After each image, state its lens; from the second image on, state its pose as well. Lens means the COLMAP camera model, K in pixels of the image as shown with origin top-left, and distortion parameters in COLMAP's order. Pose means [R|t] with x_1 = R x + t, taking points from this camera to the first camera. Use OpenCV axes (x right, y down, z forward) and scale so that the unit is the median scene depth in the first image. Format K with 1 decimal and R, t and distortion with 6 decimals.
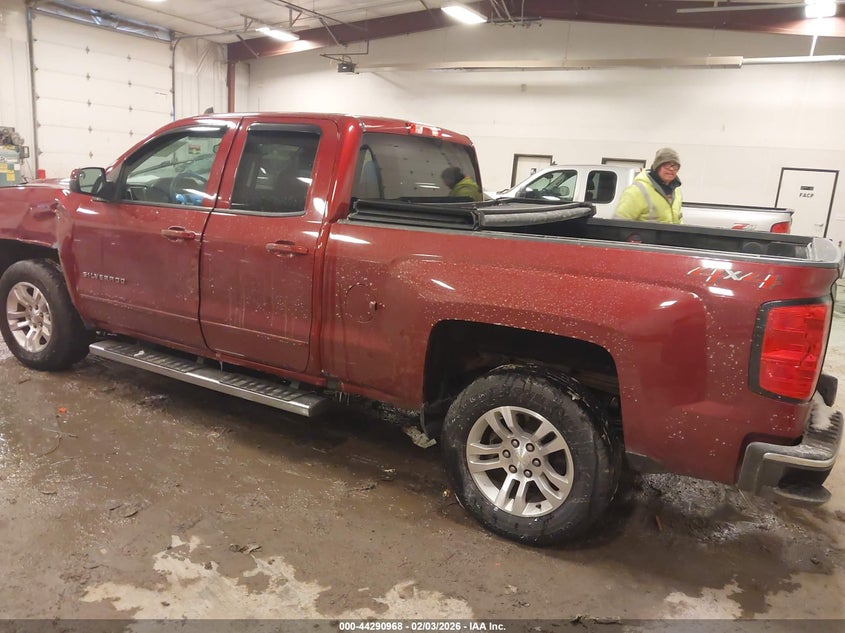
lens RADIAL K [[643.8, 0, 422.5], [0, 643.8, 316.5], [0, 0, 1]] dist [0.007566, 0.000680]
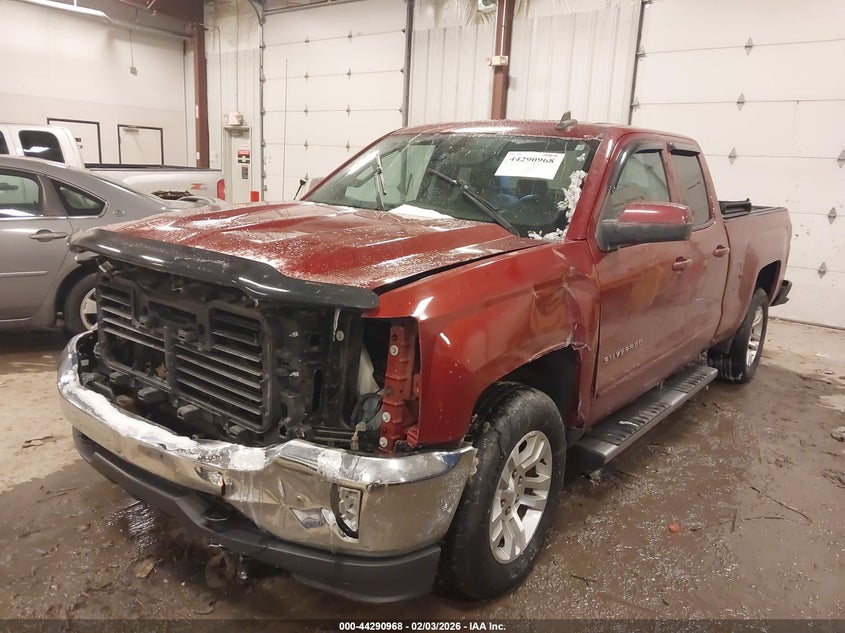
lens RADIAL K [[643.8, 0, 422.5], [0, 643.8, 316.5], [0, 0, 1]] dist [0.007566, 0.000680]
pose [[0.184589, -0.285917, 0.940308, -0.382795], [0.185035, 0.949750, 0.252464, -0.104116], [-0.965240, 0.127388, 0.228218, 0.325046]]
